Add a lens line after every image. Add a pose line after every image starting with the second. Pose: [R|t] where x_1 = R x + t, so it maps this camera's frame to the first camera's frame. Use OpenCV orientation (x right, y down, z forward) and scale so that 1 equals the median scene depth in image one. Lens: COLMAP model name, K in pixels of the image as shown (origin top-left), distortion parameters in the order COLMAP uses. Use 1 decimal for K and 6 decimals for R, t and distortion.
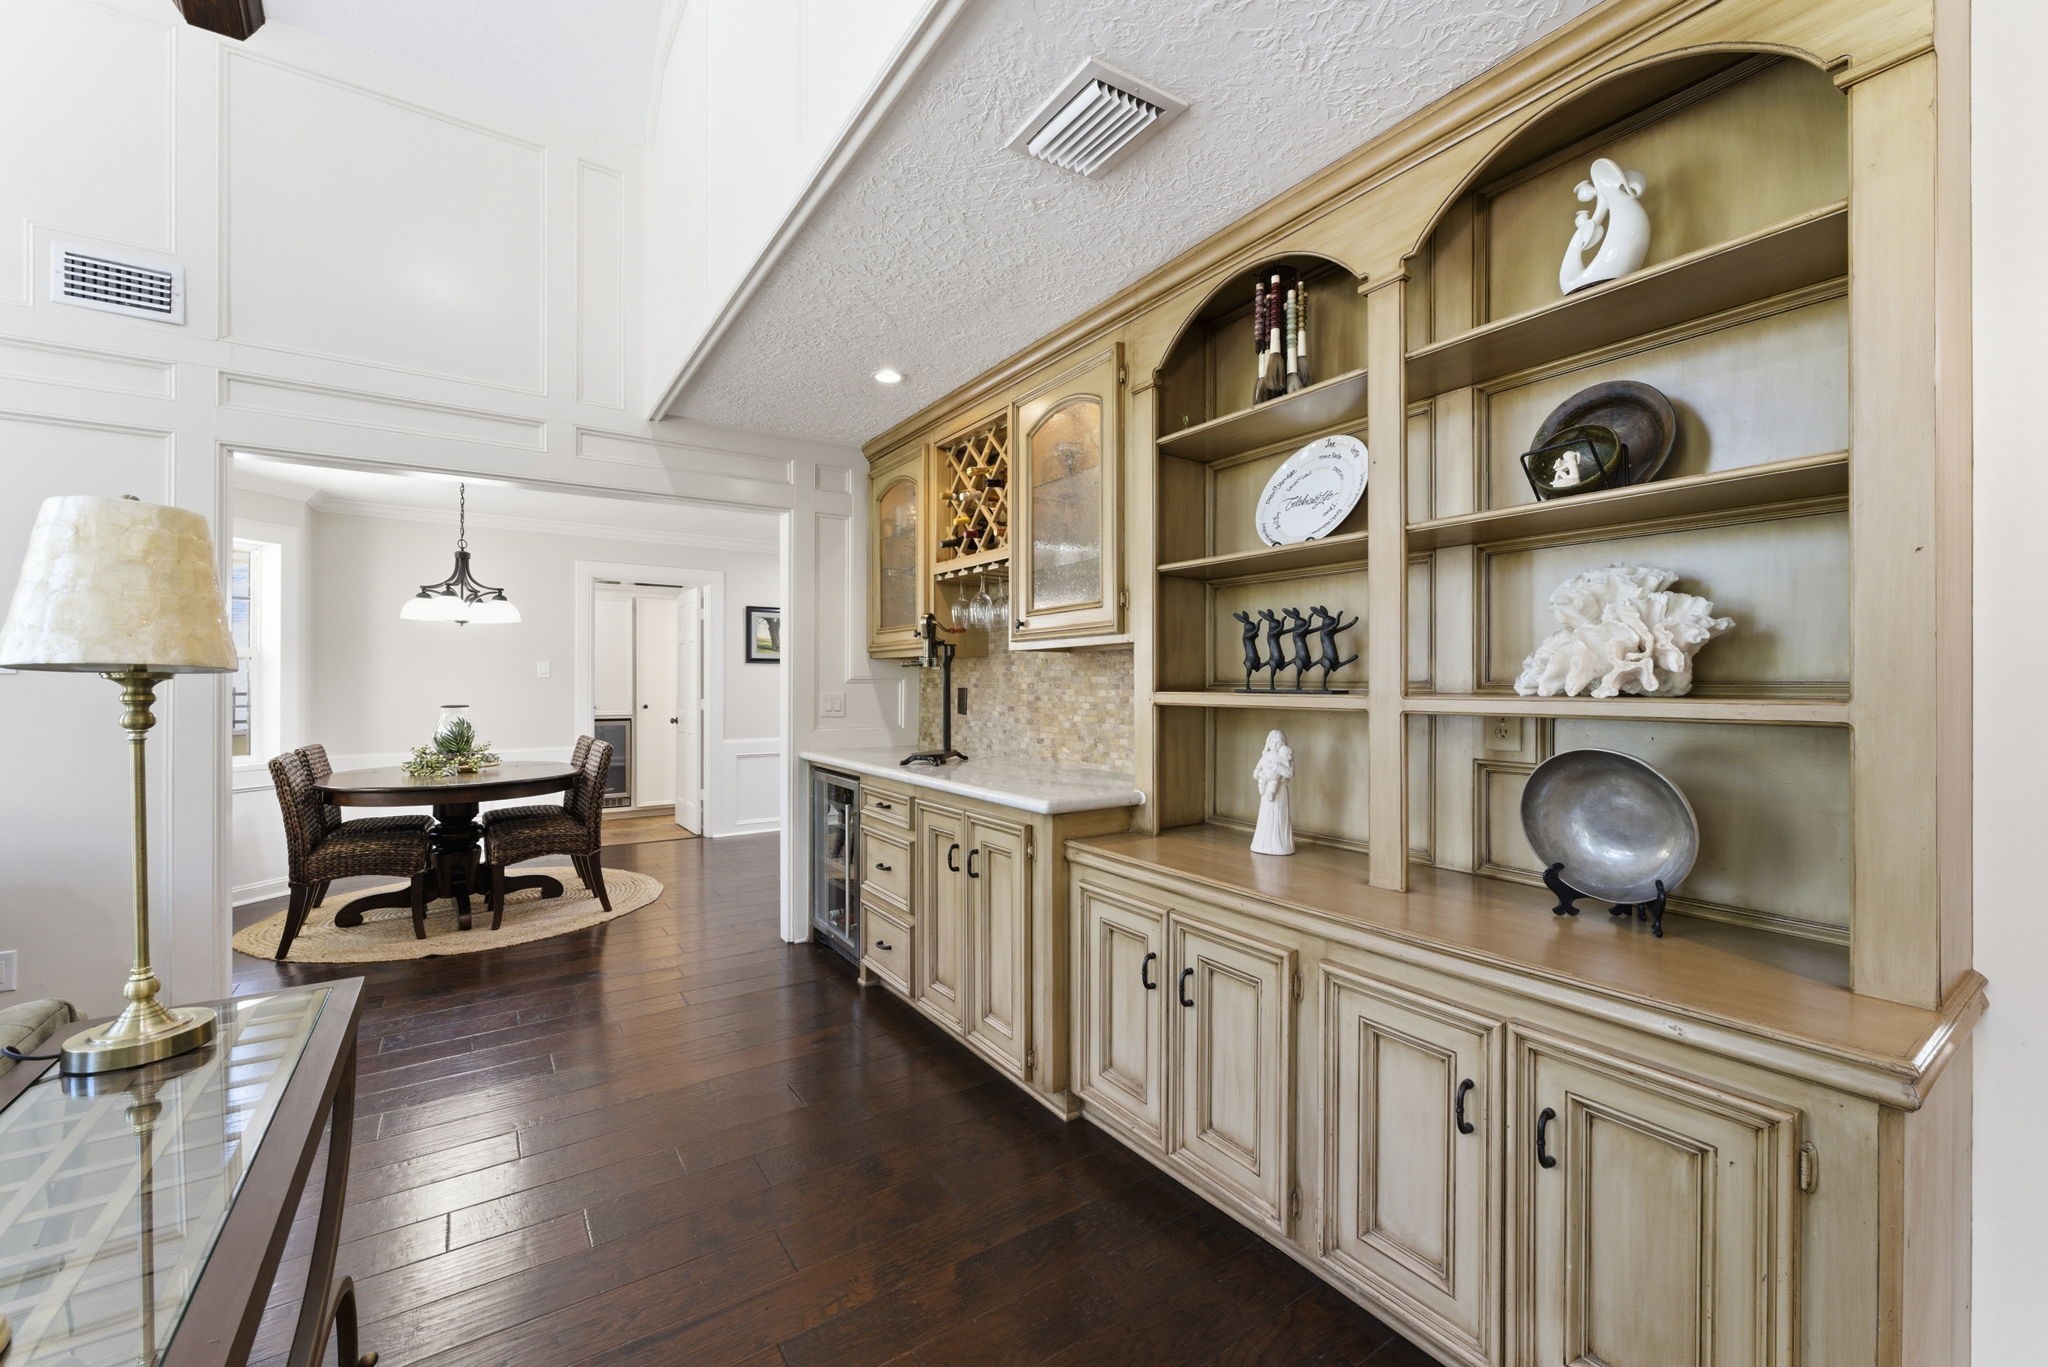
lens RADIAL K [[820.2, 0, 1029.8], [0, 820.2, 681.7], [0, 0, 1]] dist [-0.004766, 0.000299]
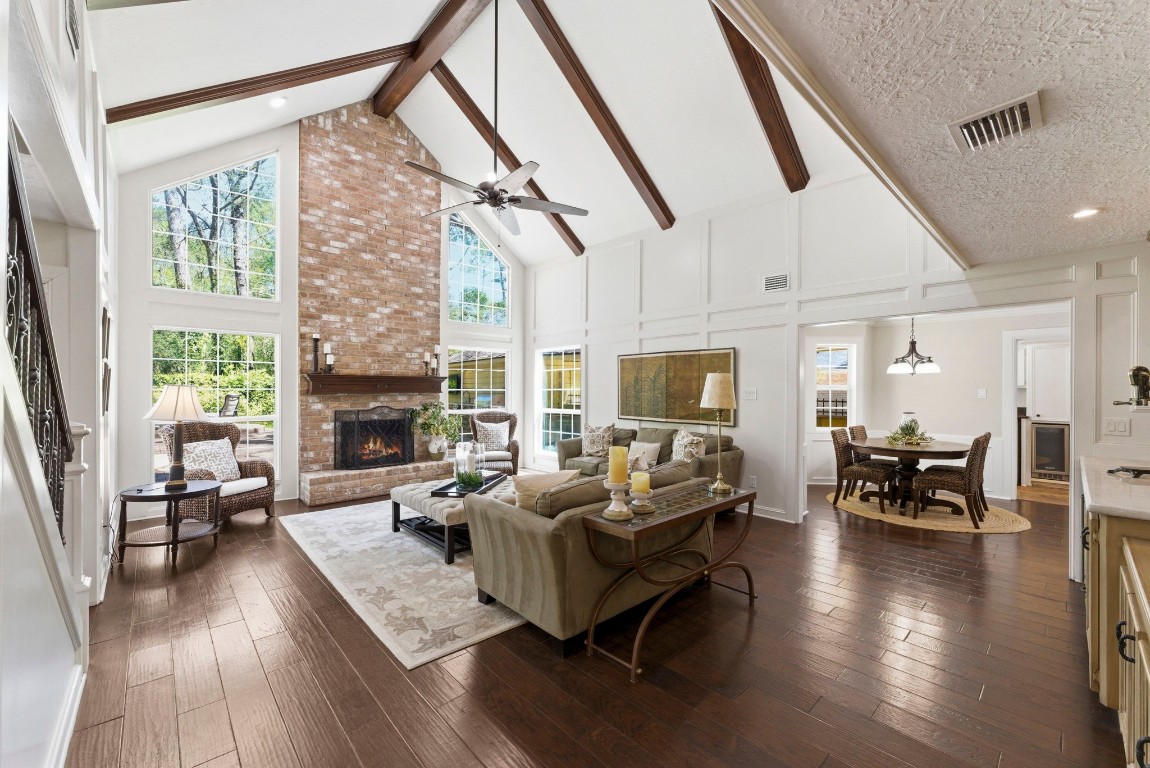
lens RADIAL K [[460.5, 0, 580.4], [0, 460.5, 387.6], [0, 0, 1]] dist [-0.004766, 0.000299]
pose [[0.138875, -0.001943, -0.990308, 0.383160], [0.004790, 0.999988, -0.001290, -0.040069], [0.990298, -0.004564, 0.138883, -0.027164]]
